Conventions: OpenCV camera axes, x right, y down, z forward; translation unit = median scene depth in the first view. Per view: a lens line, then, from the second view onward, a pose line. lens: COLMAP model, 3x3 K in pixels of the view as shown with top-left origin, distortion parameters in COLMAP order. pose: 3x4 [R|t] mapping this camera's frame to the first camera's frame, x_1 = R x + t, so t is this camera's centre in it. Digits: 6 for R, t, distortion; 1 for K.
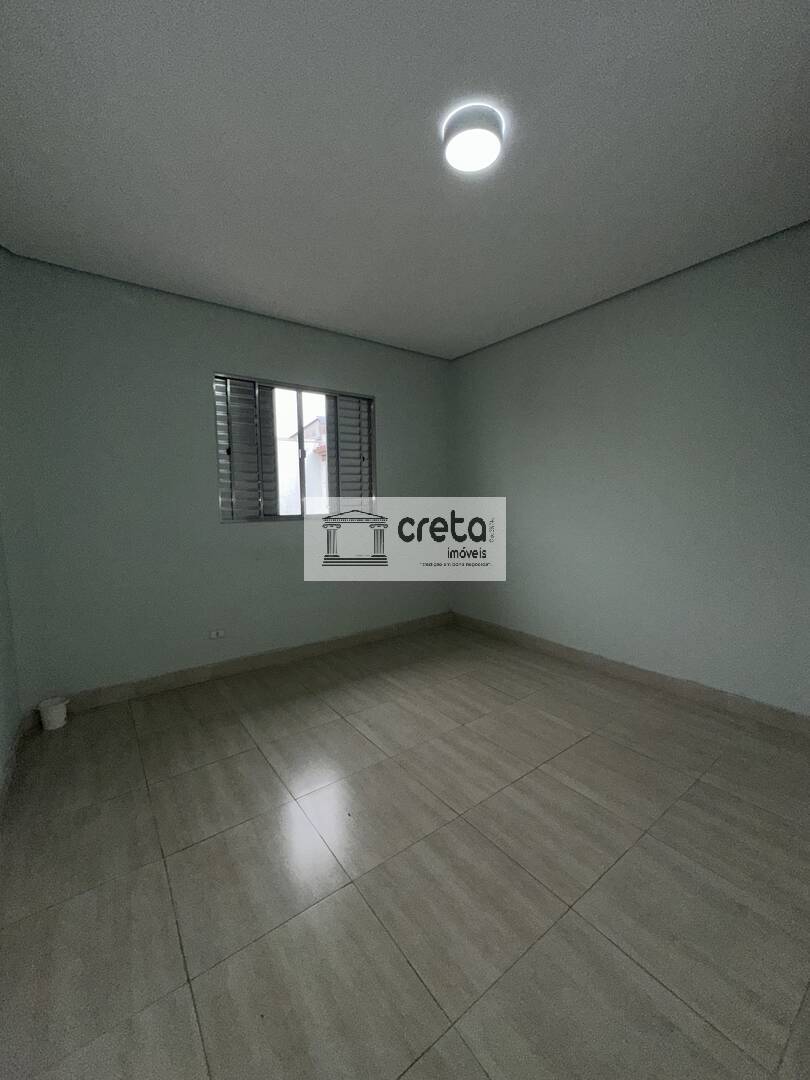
lens RADIAL K [[429.4, 0, 406.6], [0, 429.4, 536.6], [0, 0, 1]] dist [-0.003247, 0.000872]
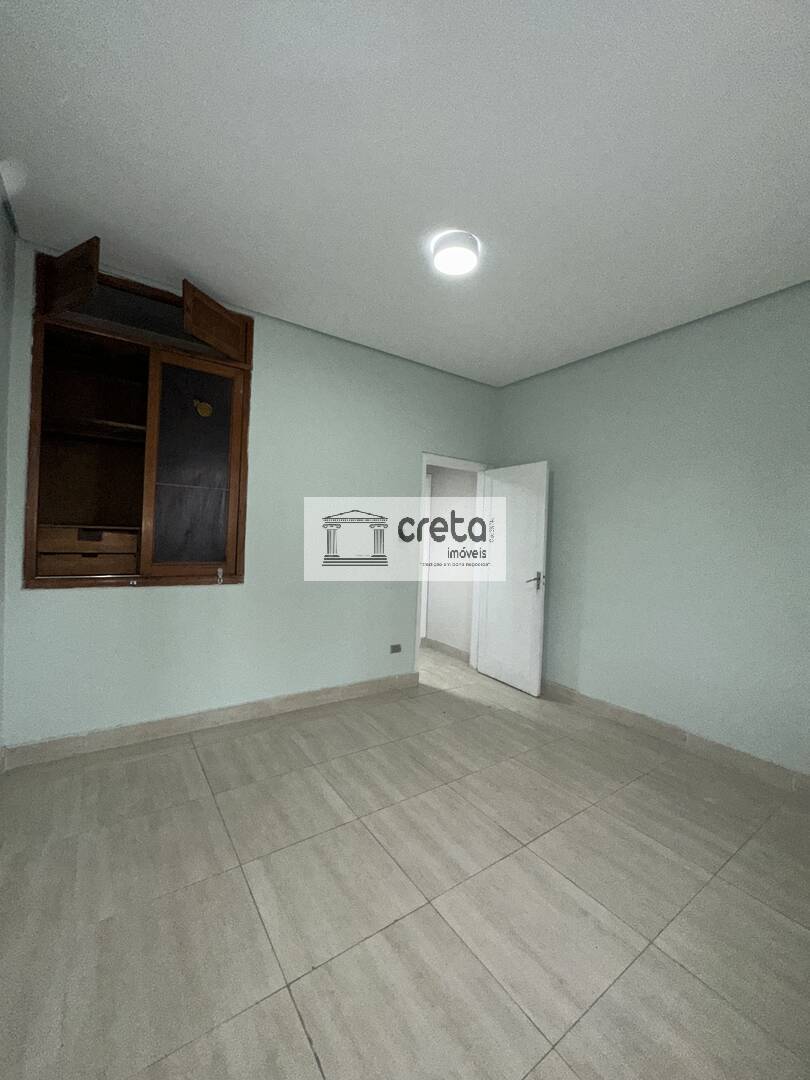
lens RADIAL K [[429.4, 0, 405.9], [0, 429.4, 539.9], [0, 0, 1]] dist [-0.003247, 0.000872]
pose [[-0.999246, -0.026994, 0.027904, 0.168309], [-0.023921, 0.994167, 0.105162, -0.133571], [-0.030581, 0.104415, -0.994064, 1.610057]]
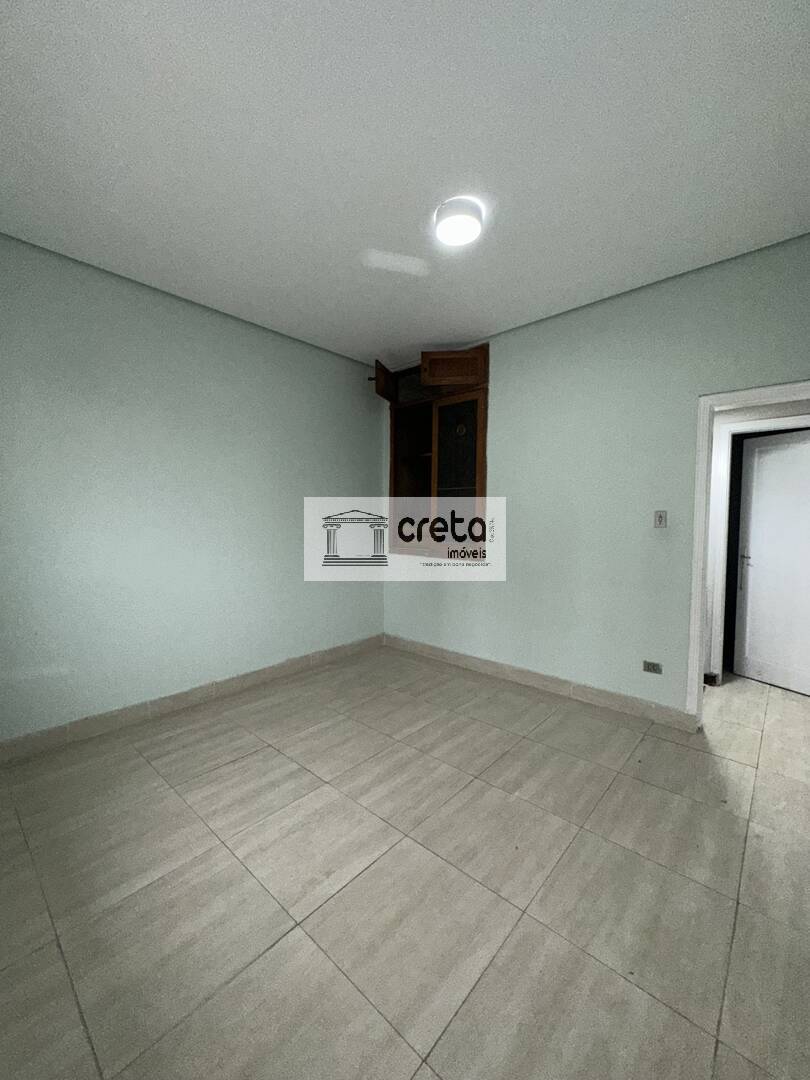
lens RADIAL K [[429.4, 0, 406.8], [0, 429.4, 540.8], [0, 0, 1]] dist [-0.003247, 0.000872]
pose [[-0.199285, -0.040692, 0.979096, -0.717169], [0.088870, 0.994270, 0.059411, -0.061454], [-0.975903, 0.098852, -0.194527, 1.003344]]
